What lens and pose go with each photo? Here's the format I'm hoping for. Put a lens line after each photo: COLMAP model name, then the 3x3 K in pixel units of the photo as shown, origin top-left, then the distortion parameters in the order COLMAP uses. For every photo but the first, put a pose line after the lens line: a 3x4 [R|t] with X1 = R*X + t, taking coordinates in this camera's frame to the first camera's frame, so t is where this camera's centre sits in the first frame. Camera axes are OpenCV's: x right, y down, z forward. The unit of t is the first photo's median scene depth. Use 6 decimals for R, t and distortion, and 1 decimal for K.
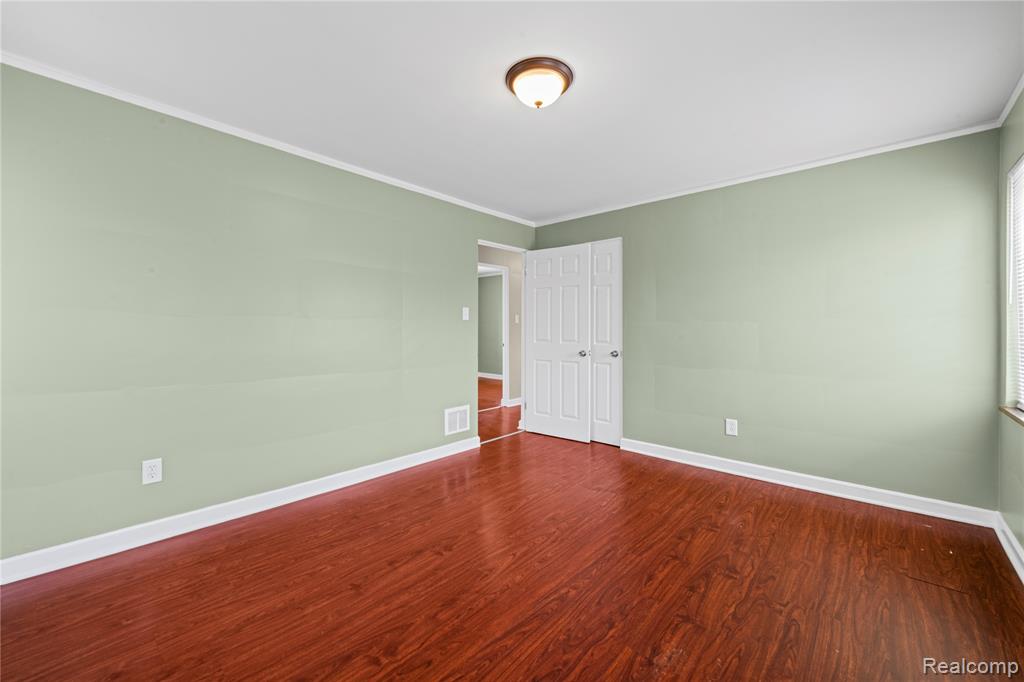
lens RADIAL K [[401.3, 0, 514.1], [0, 401.3, 333.5], [0, 0, 1]] dist [0.001443, -0.000015]
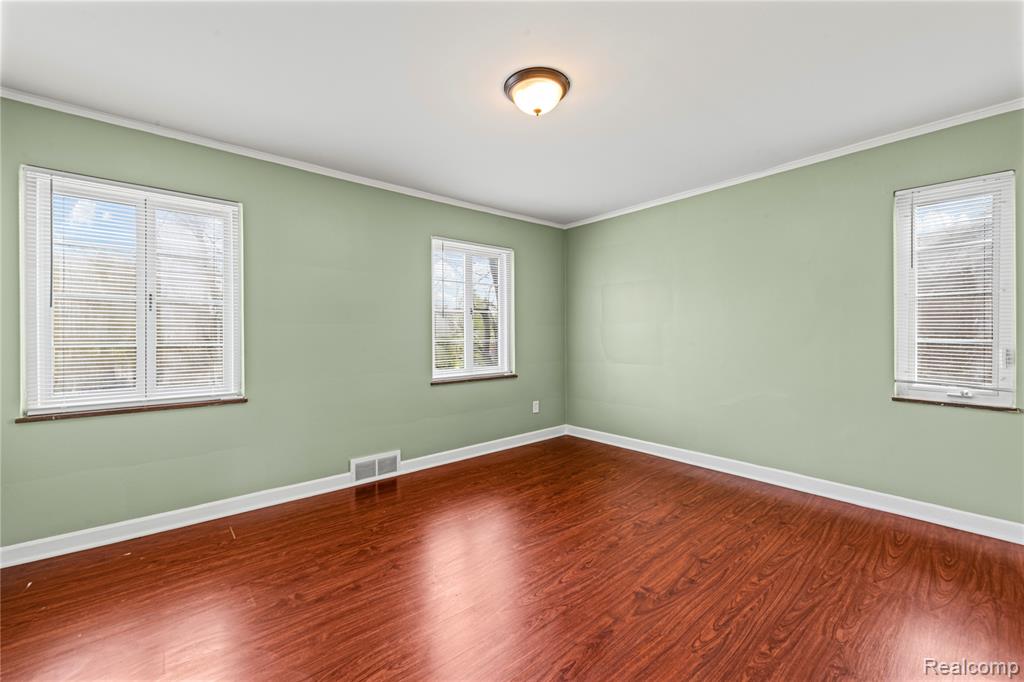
lens RADIAL K [[401.3, 0, 514.1], [0, 401.3, 333.5], [0, 0, 1]] dist [0.001443, -0.000015]
pose [[-0.989446, 0.001788, 0.144888, -0.031167], [0.002975, 0.999964, 0.007976, -0.020257], [-0.144868, 0.008323, -0.989416, 2.093457]]
